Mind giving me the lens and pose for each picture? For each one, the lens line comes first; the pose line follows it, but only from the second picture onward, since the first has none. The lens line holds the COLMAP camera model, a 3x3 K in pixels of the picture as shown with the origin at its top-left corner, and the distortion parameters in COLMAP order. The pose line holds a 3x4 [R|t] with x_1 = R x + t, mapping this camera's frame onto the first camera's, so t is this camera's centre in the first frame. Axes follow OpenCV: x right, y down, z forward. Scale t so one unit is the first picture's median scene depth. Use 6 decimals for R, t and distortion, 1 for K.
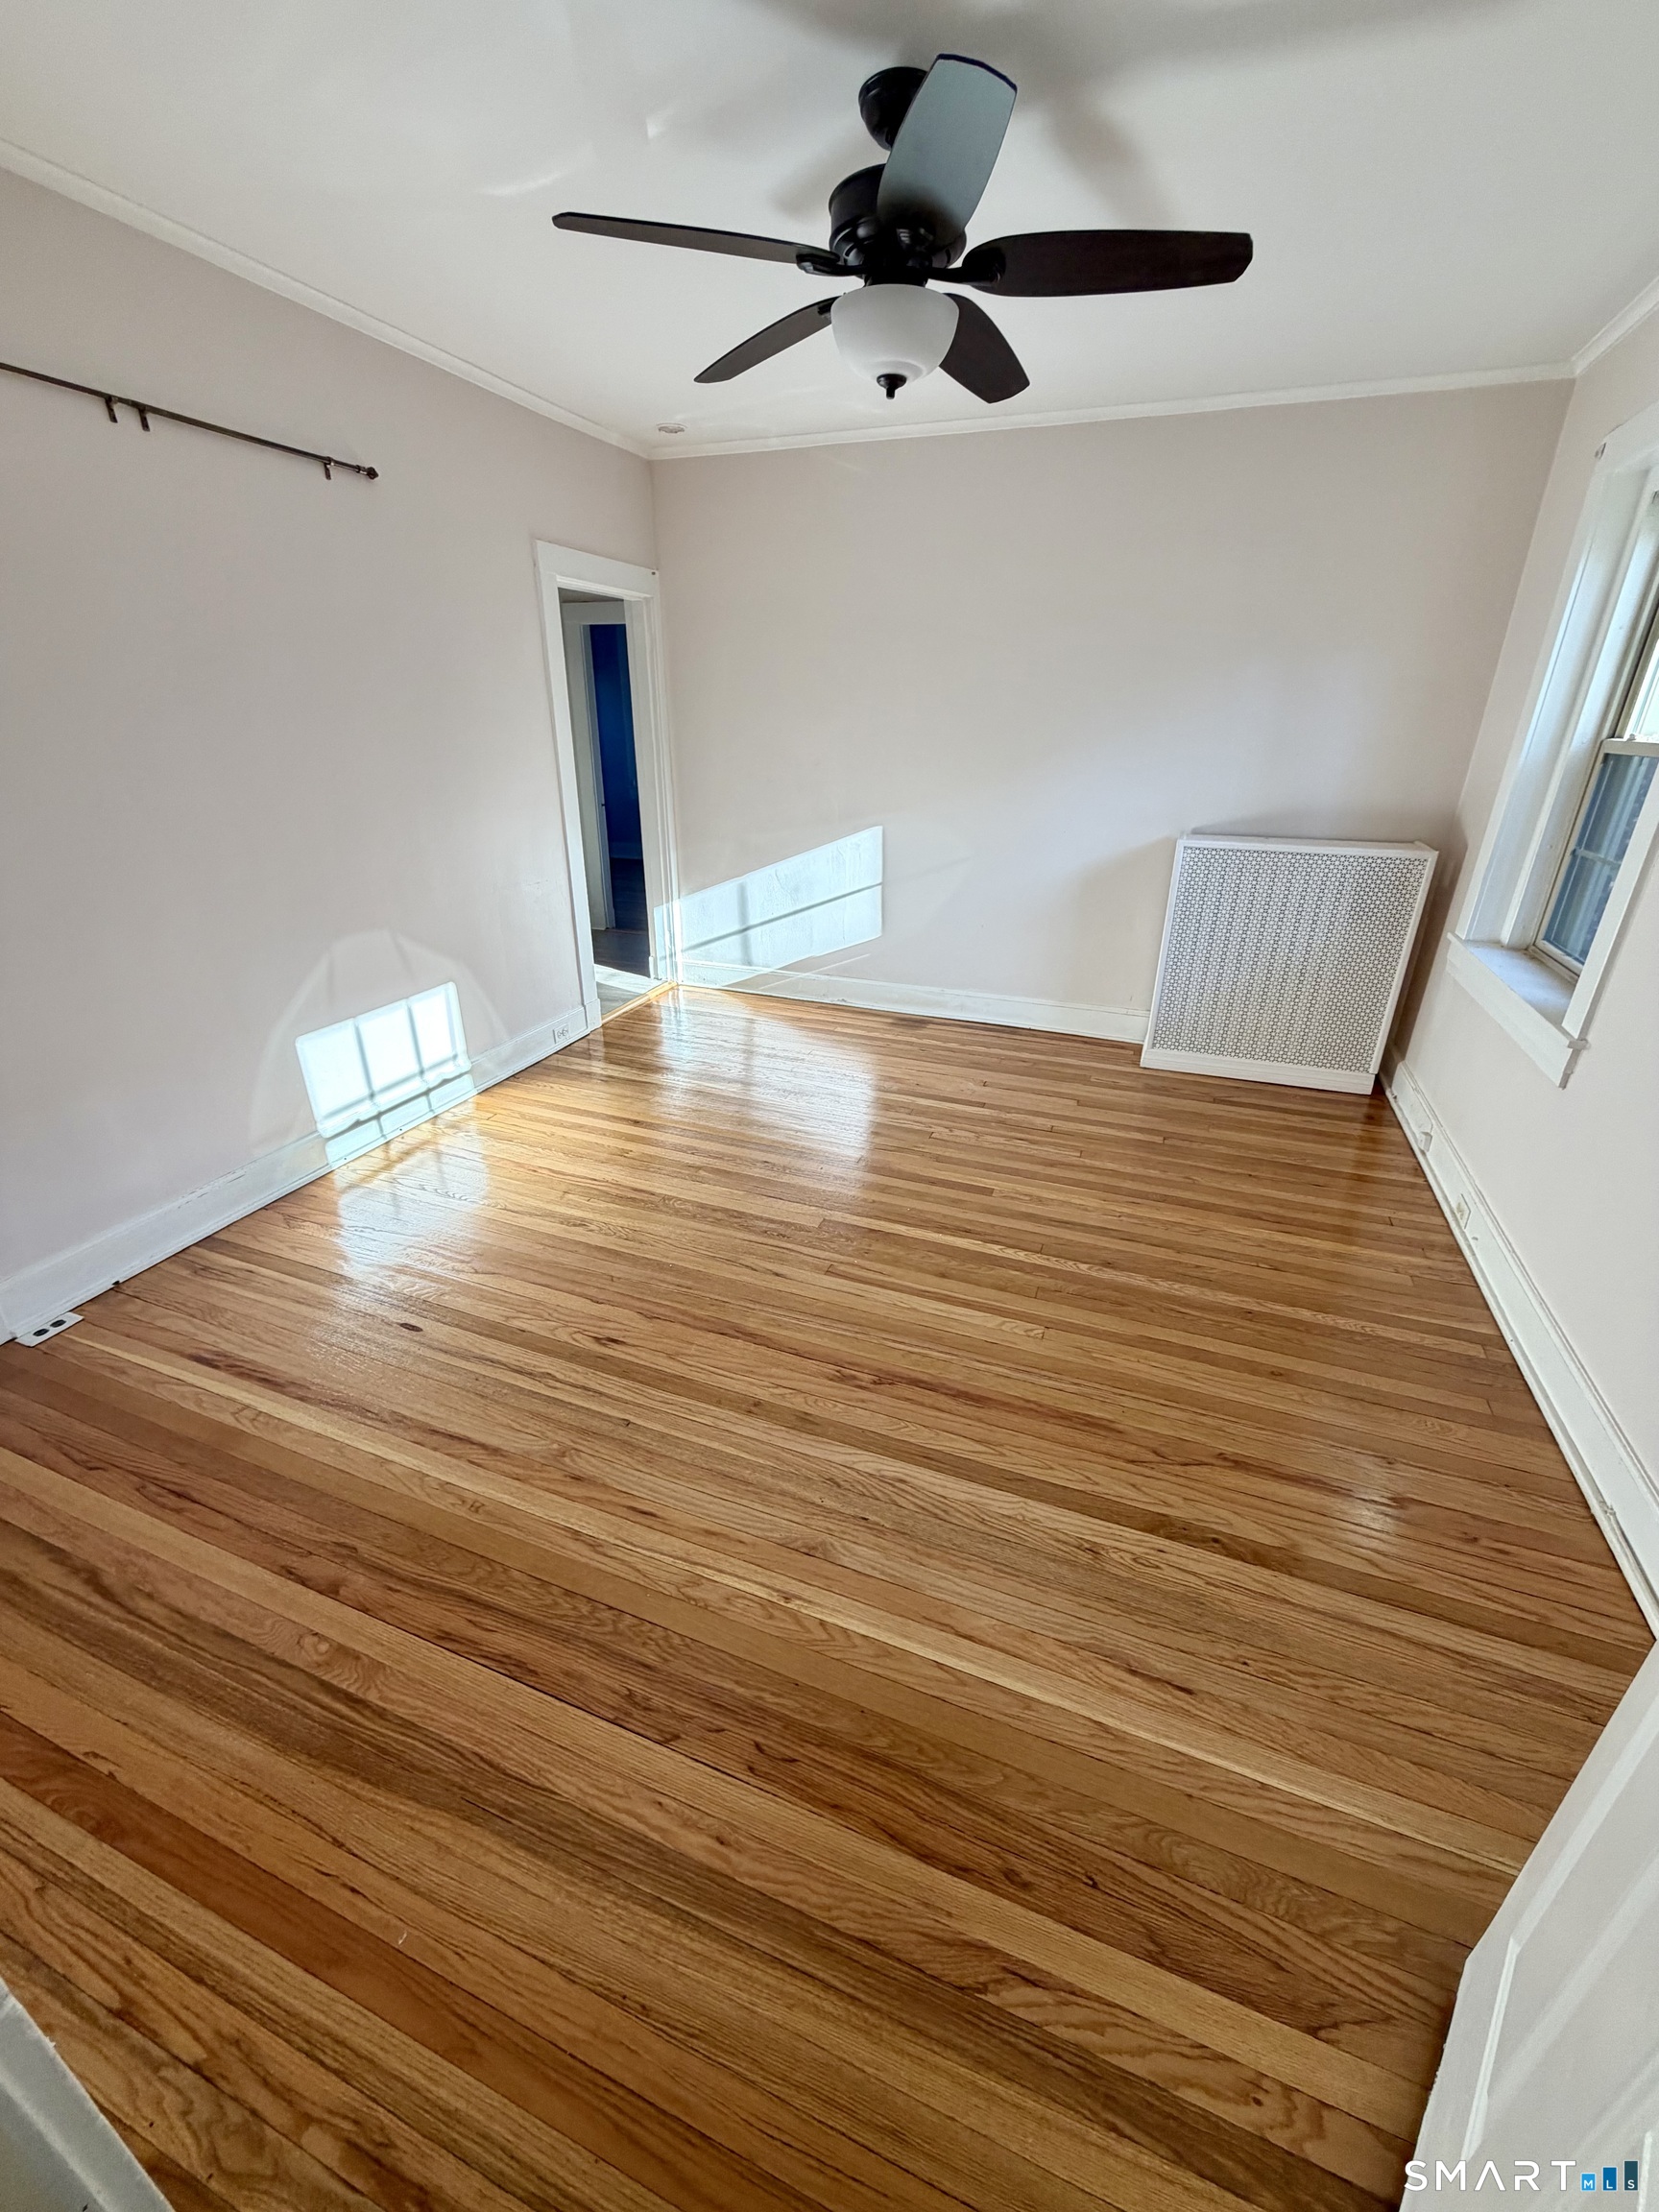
lens RADIAL K [[880.6, 0, 827.6], [0, 880.6, 1103.7], [0, 0, 1]] dist [0.001103, 0.000563]
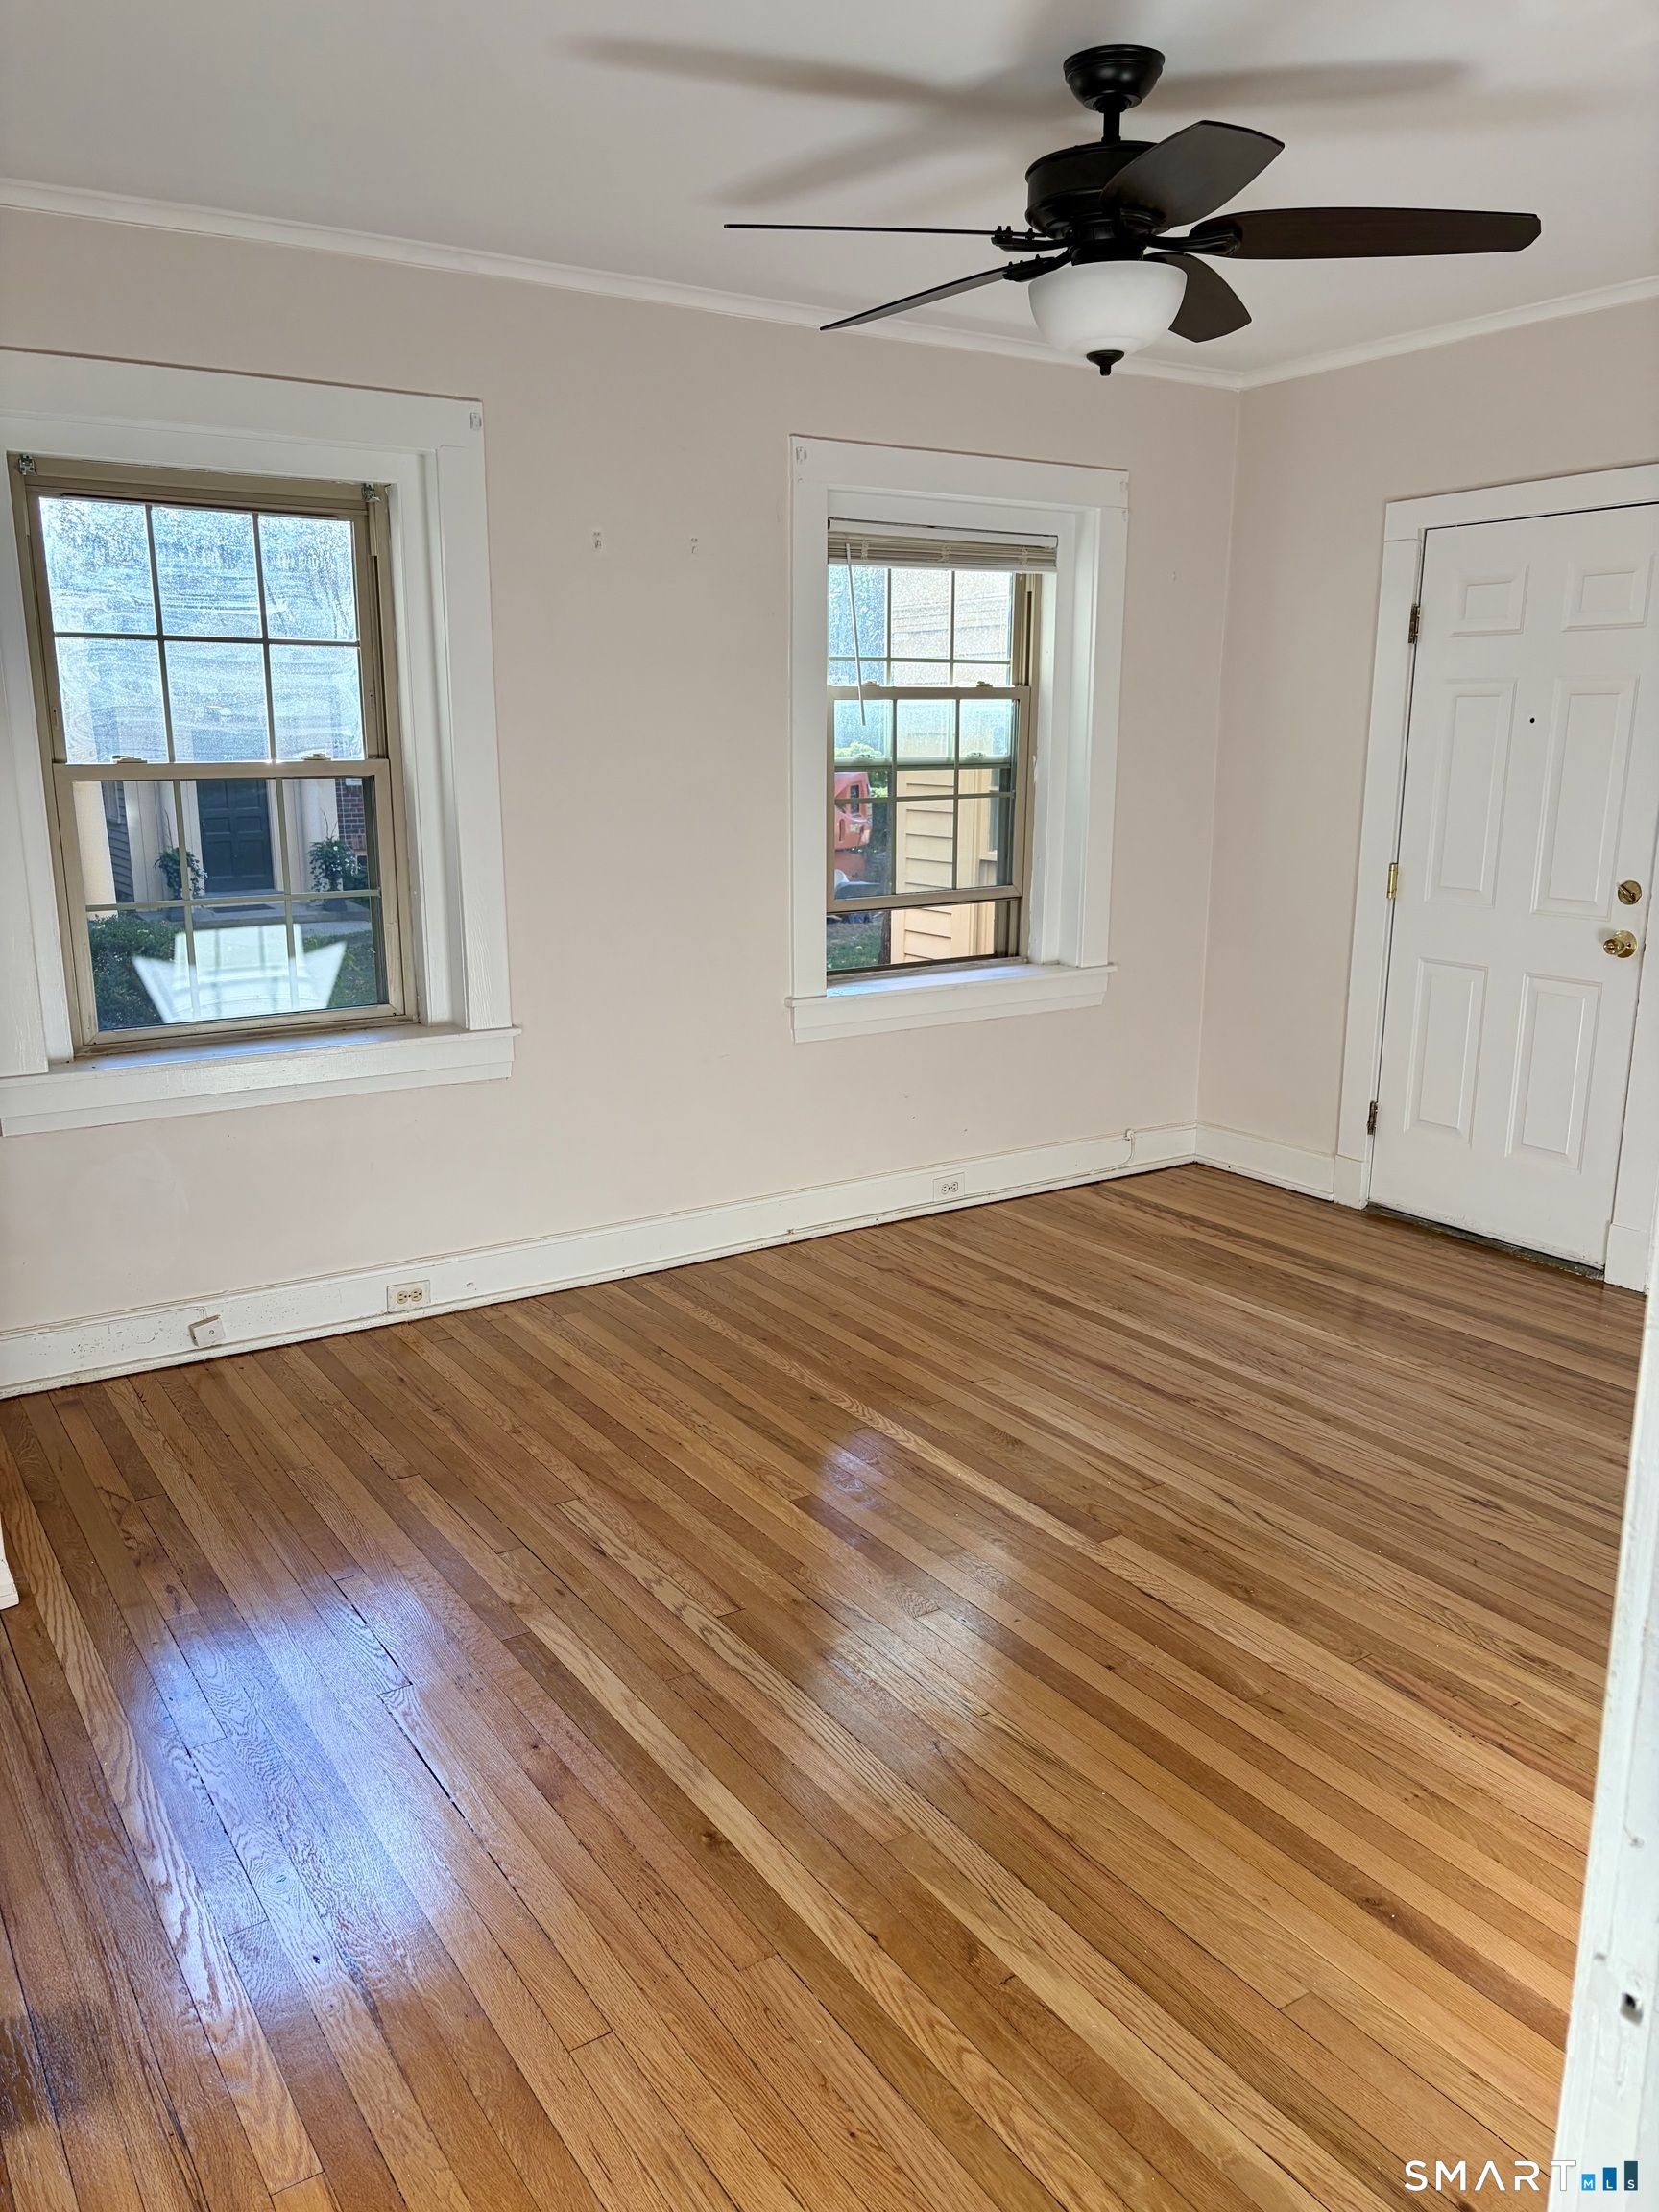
lens RADIAL K [[1664.6, 0, 829.3], [0, 1664.6, 1109.6], [0, 0, 1]] dist [0.002139, -0.000189]
pose [[-0.815629, -0.135101, 0.562581, -0.563828], [0.236637, 0.809413, 0.537452, -0.943873], [-0.527971, 0.571488, -0.628210, 2.060848]]
